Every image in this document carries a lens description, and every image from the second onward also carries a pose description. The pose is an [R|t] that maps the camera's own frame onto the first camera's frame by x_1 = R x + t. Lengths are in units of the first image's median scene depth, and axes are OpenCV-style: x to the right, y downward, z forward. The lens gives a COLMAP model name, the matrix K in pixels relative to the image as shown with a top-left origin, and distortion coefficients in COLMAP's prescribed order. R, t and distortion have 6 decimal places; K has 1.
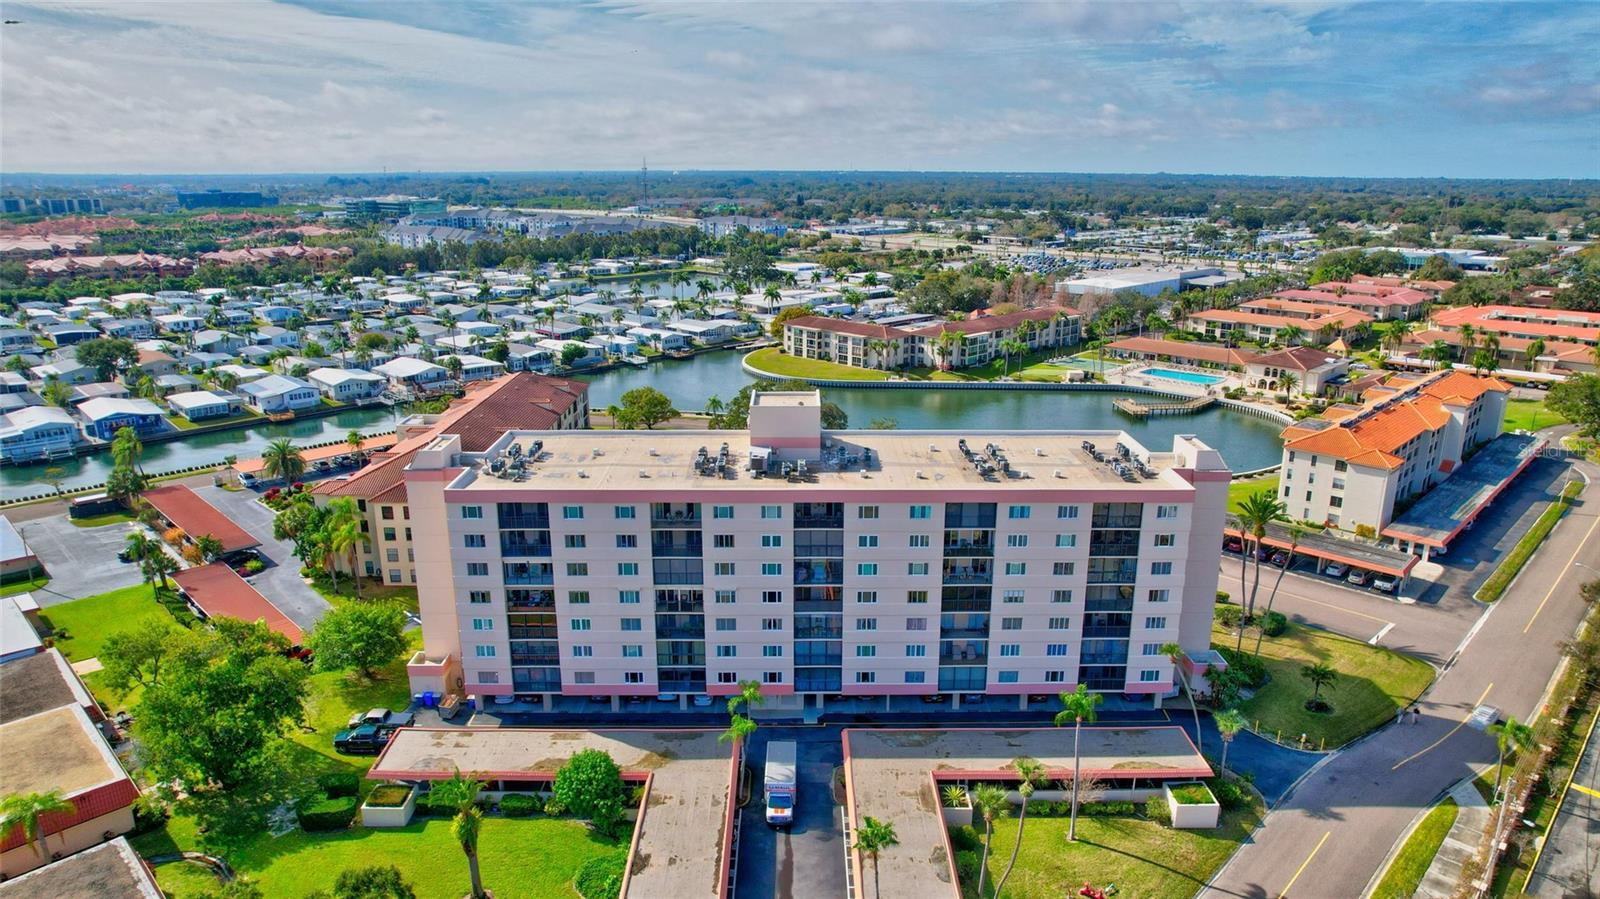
lens RADIAL K [[1000.1, 0, 800.0], [0, 1000.1, 449.5], [0, 0, 1]] dist [0.008295, 0.001679]
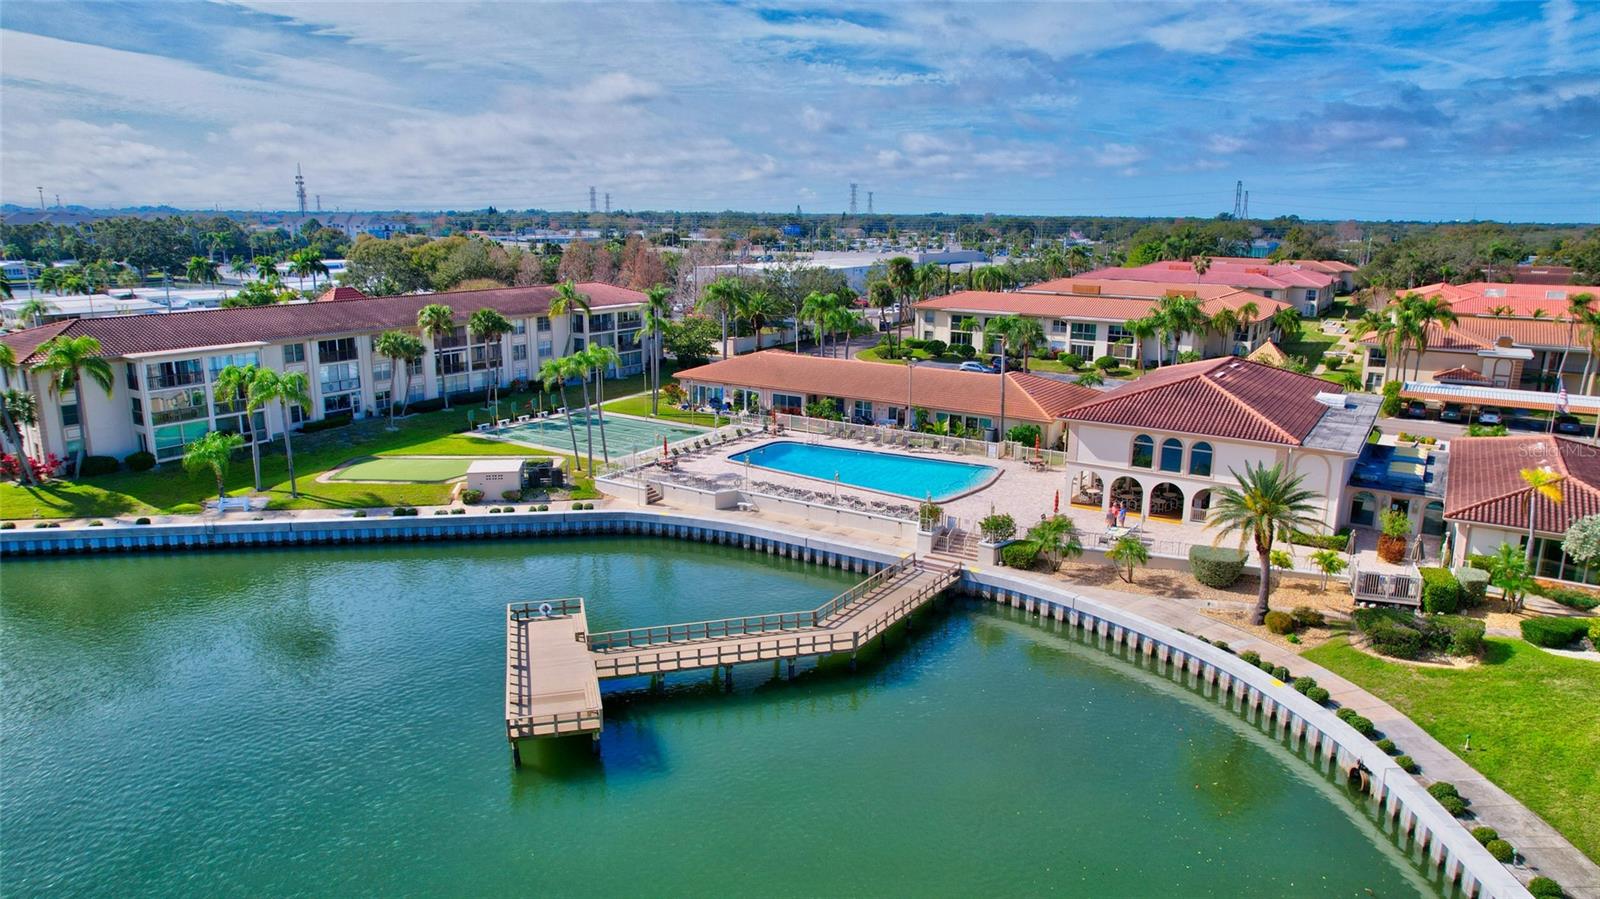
lens RADIAL K [[1042.7, 0, 805.5], [0, 1042.7, 452.3], [0, 0, 1]] dist [-0.032102, -0.000747]
pose [[0.977218, -0.044054, 0.207617, 0.293995], [0.053846, 0.997676, -0.041747, -0.064007], [-0.205295, 0.051976, 0.977319, 0.683770]]
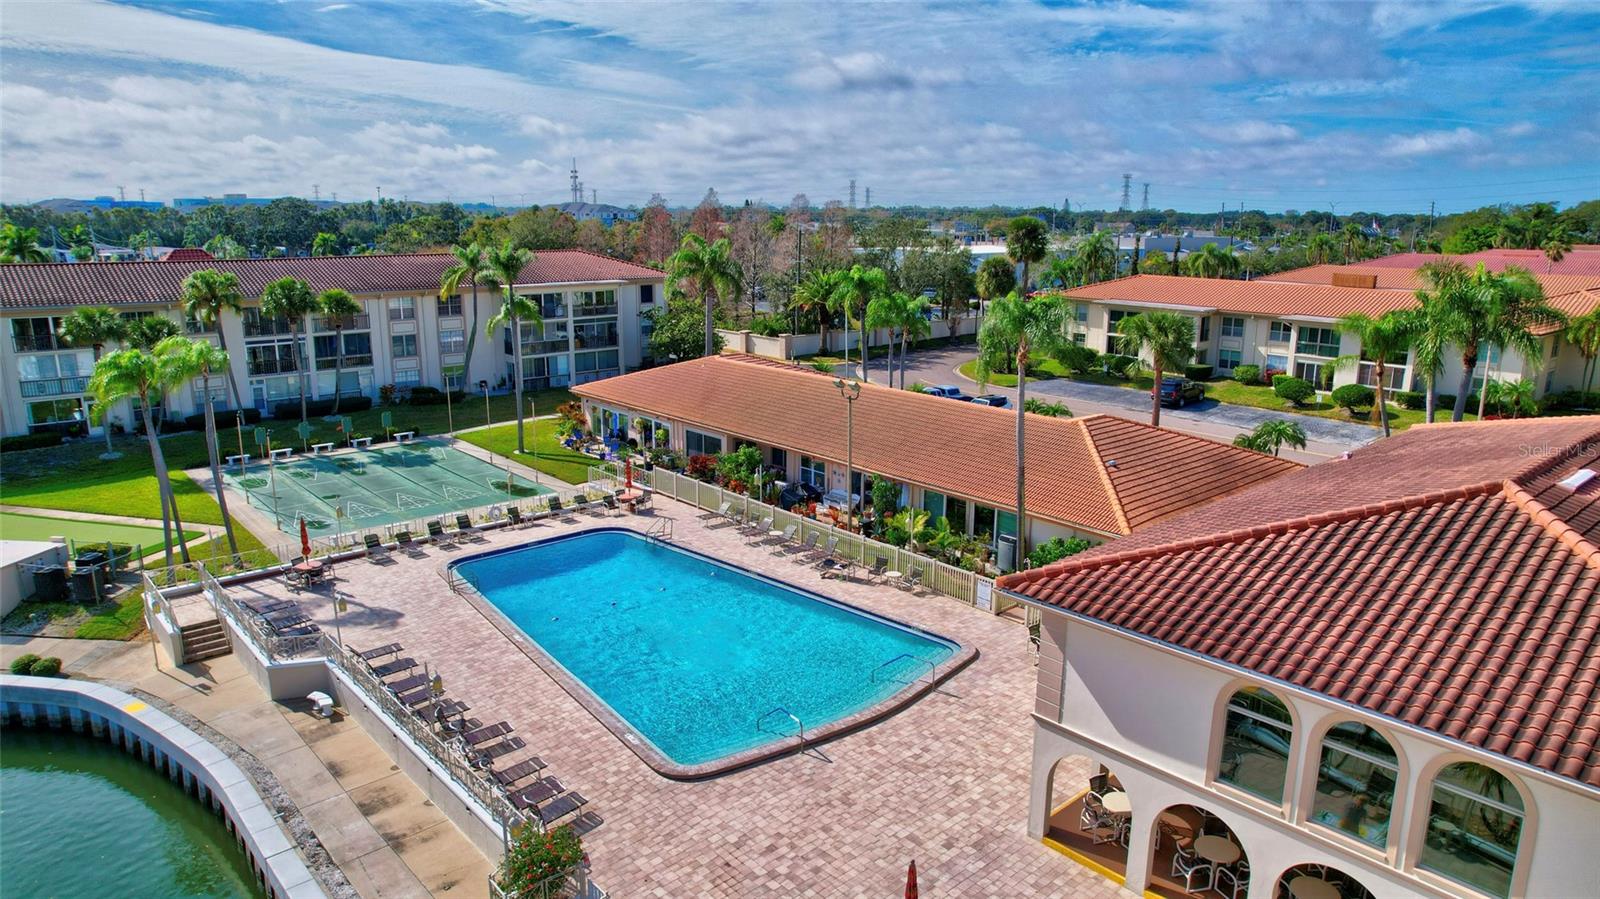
lens RADIAL K [[1039.6, 0, 800.0], [0, 1039.6, 449.5], [0, 0, 1]] dist [-0.073349, 0.067396]
pose [[0.998083, 0.014452, -0.060175, 0.397198], [-0.017396, 0.998662, -0.048697, -0.086920], [0.059390, 0.049650, 0.996999, 0.836479]]
